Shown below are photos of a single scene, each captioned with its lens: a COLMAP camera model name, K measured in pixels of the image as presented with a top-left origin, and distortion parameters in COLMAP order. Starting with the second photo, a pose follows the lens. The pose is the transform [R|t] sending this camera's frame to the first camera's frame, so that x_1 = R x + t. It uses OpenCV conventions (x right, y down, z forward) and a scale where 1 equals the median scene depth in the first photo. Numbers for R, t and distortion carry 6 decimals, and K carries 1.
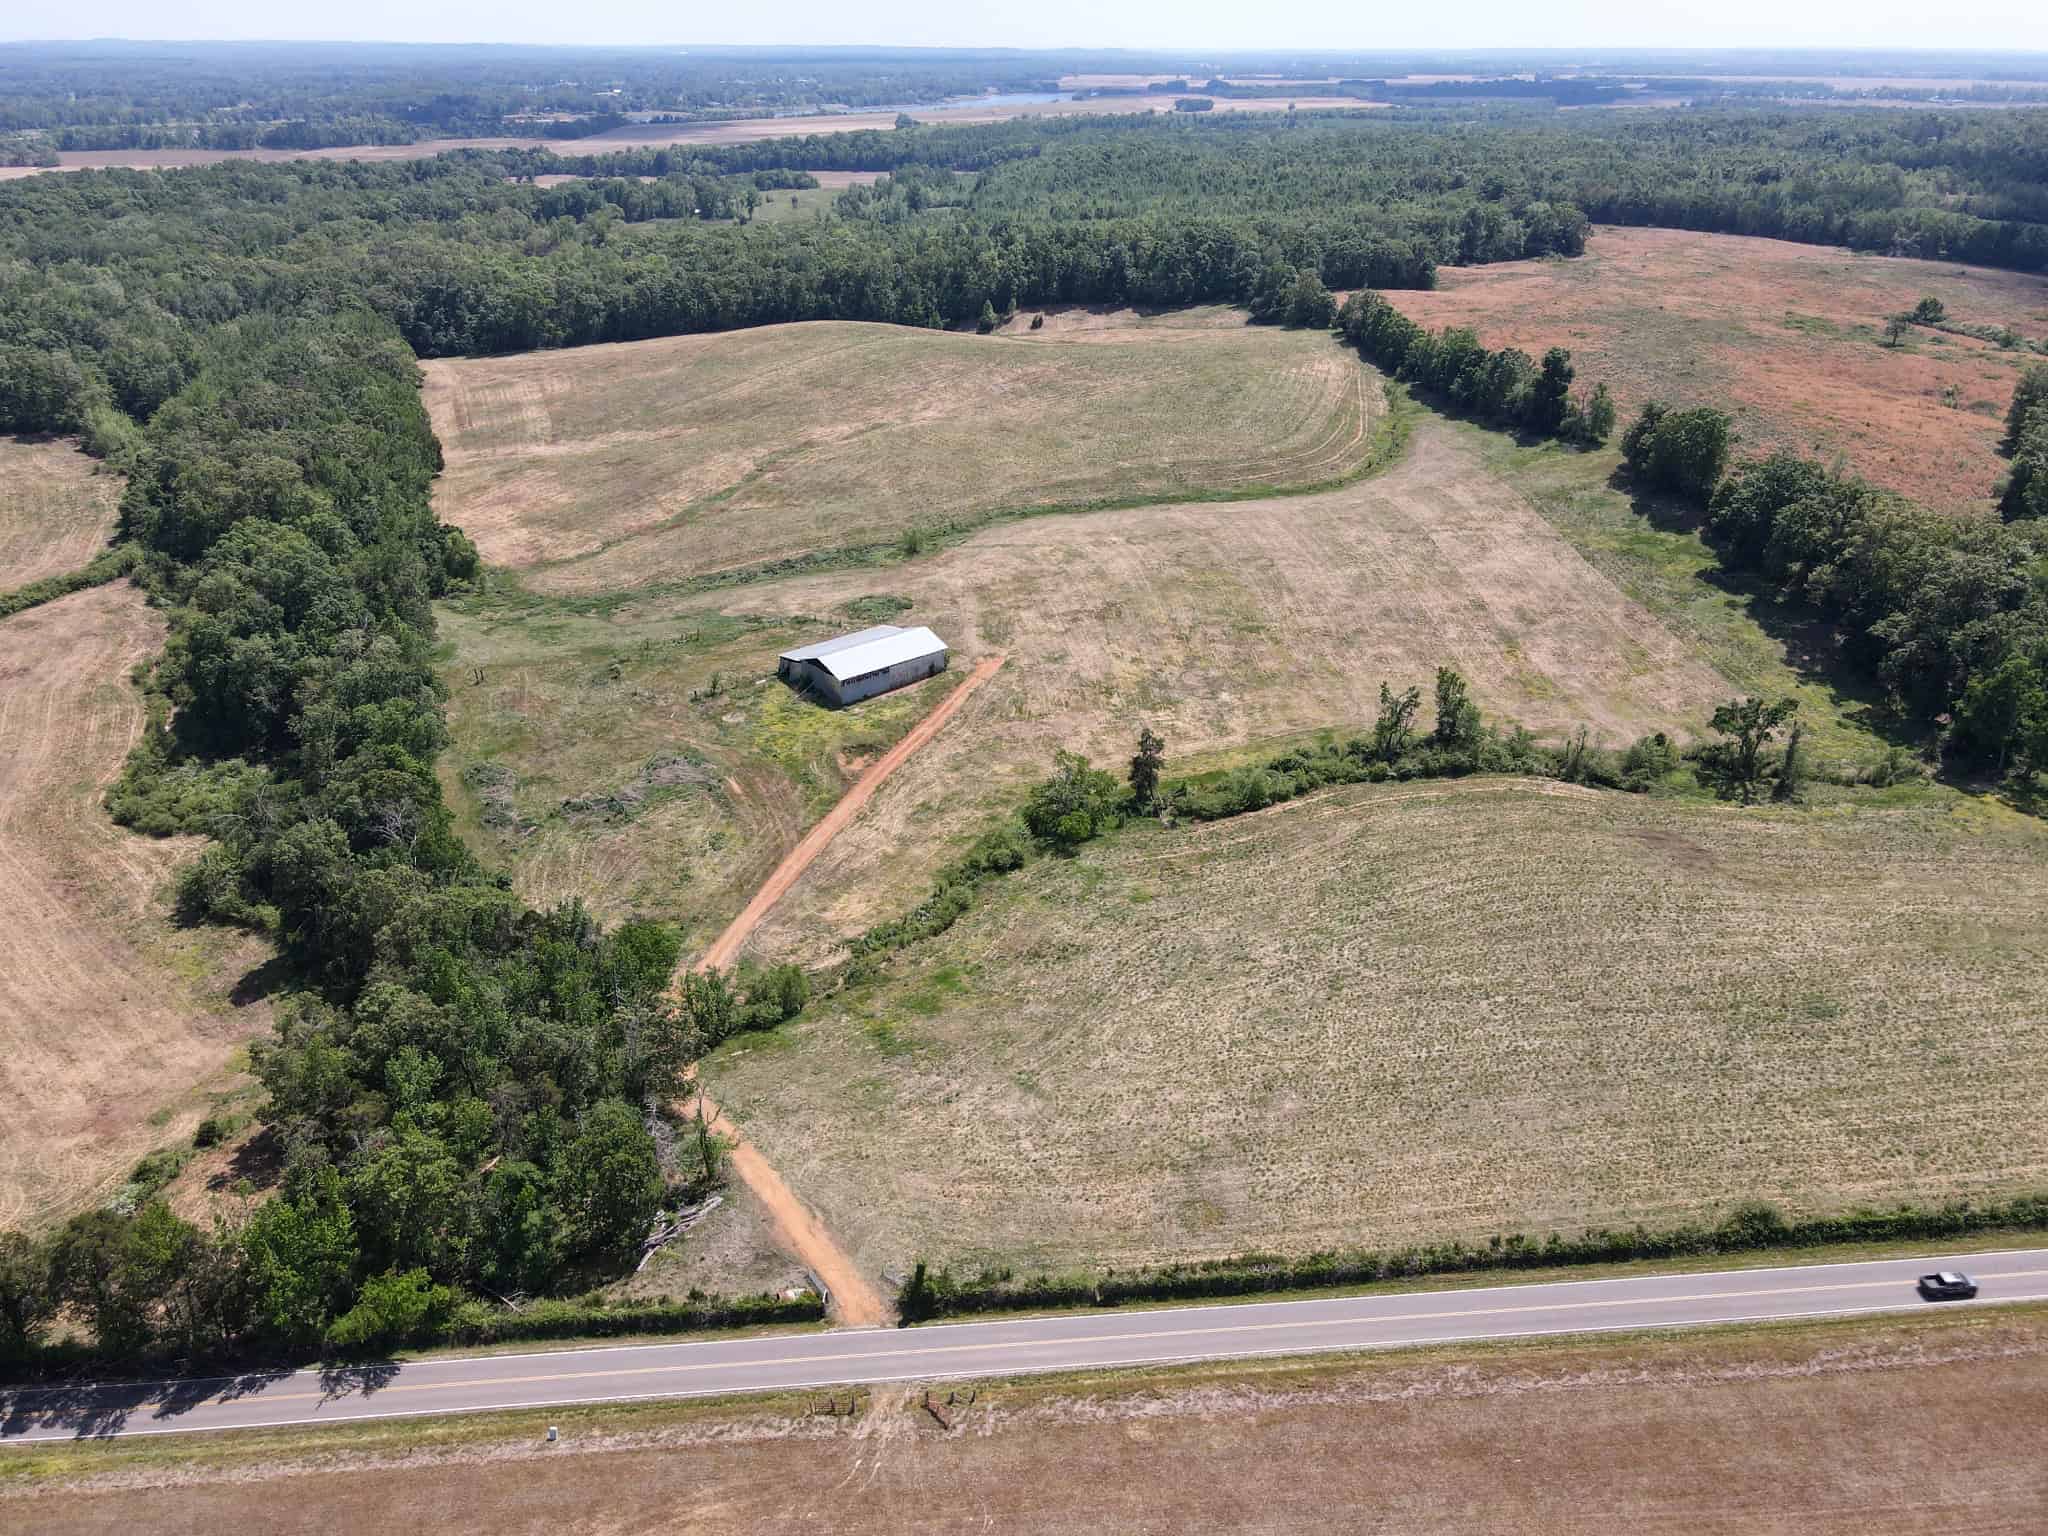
lens RADIAL K [[1487.6, 0, 1024.0], [0, 1487.6, 768.0], [0, 0, 1]] dist [-0.015802, 0.045467]
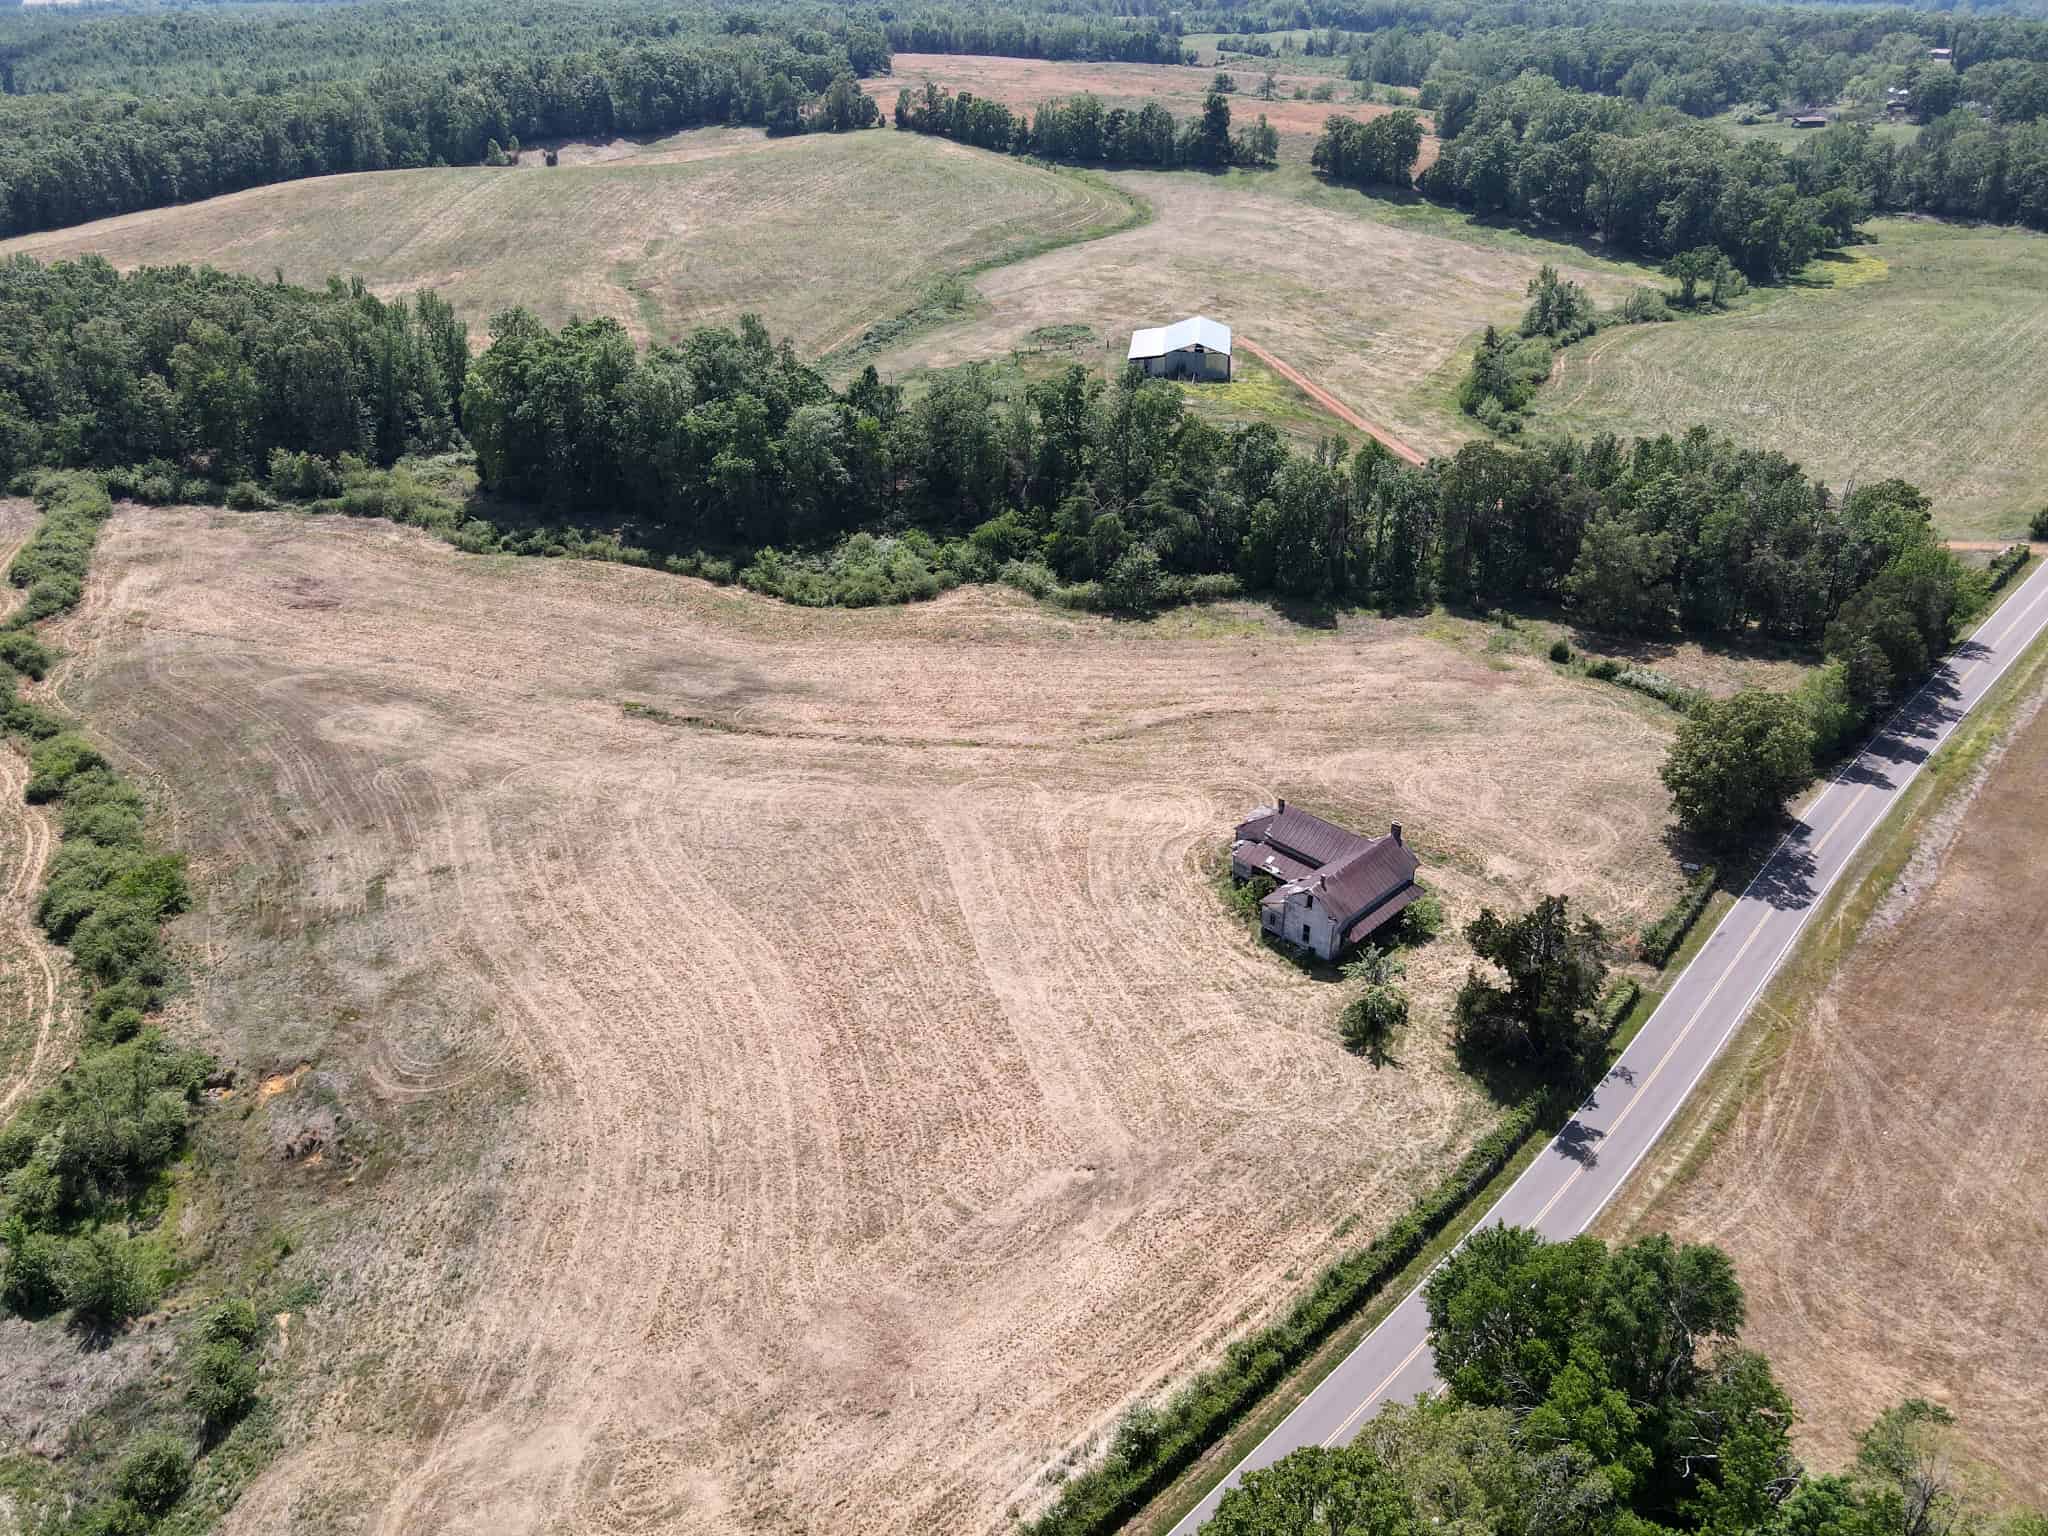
lens RADIAL K [[1487.6, 0, 1024.0], [0, 1487.6, 768.0], [0, 0, 1]] dist [-0.015802, 0.045467]
pose [[0.749114, -0.326090, 0.576622, -1.036193], [0.293579, 0.943726, 0.152292, 0.019145], [-0.593834, 0.055201, 0.802692, 0.215147]]
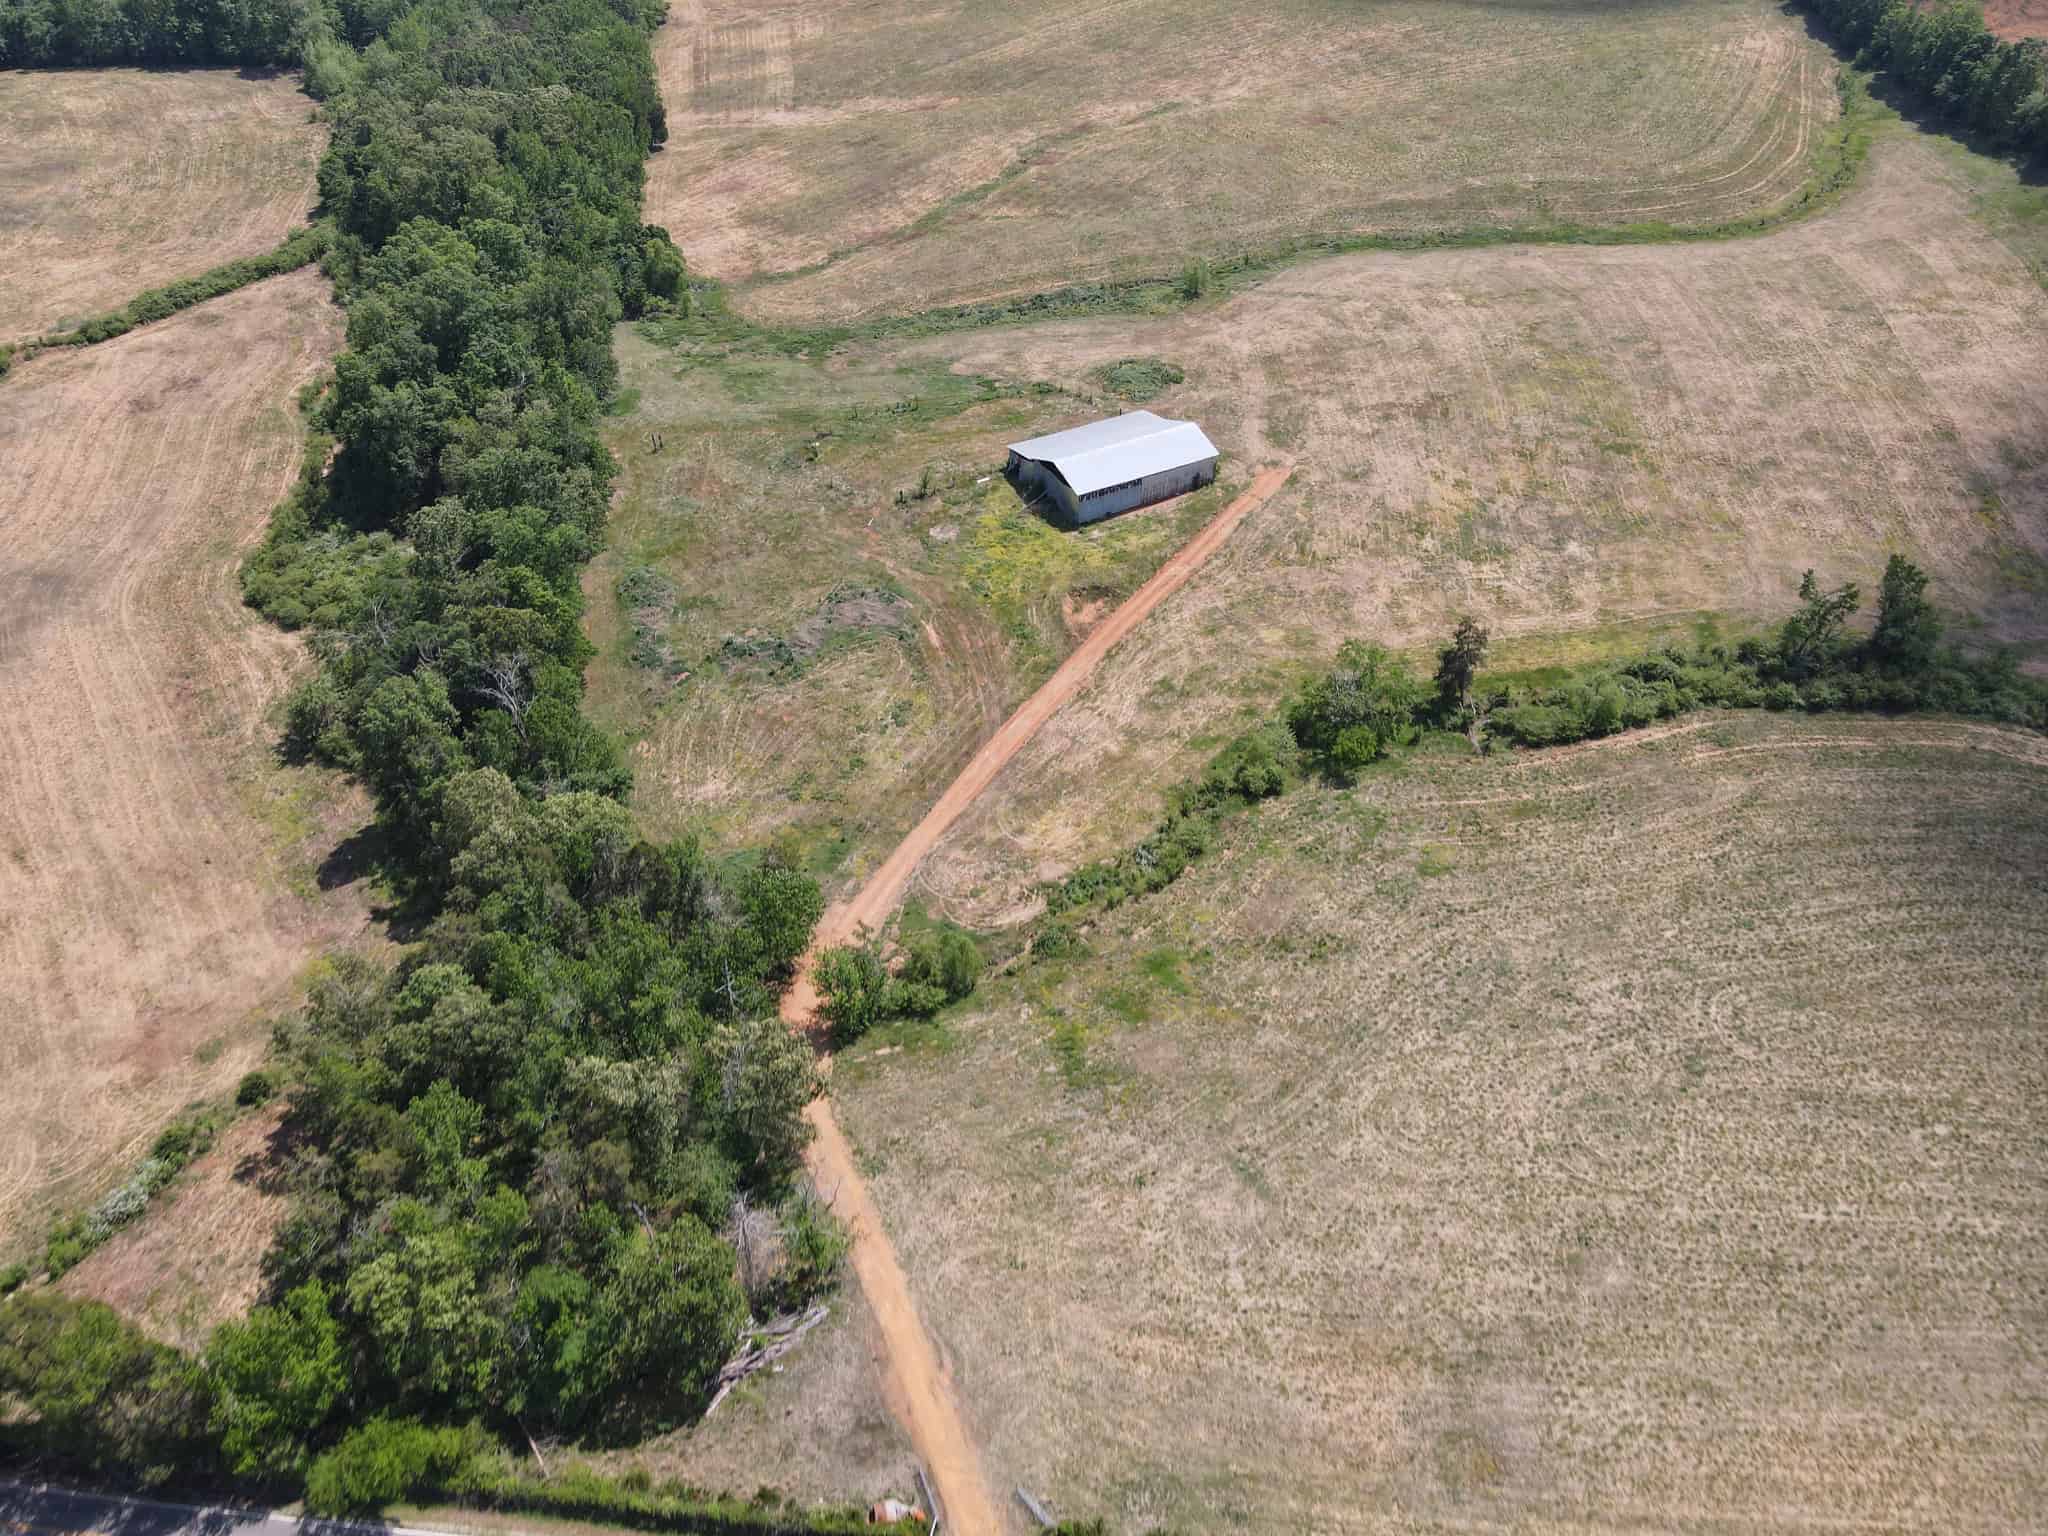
lens RADIAL K [[1487.6, 0, 1024.0], [0, 1487.6, 768.0], [0, 0, 1]] dist [-0.015802, 0.045467]
pose [[0.980532, 0.117166, -0.157570, -0.010118], [-0.079126, 0.970198, 0.229033, -0.102522], [0.179709, -0.212106, 0.960581, 0.211911]]
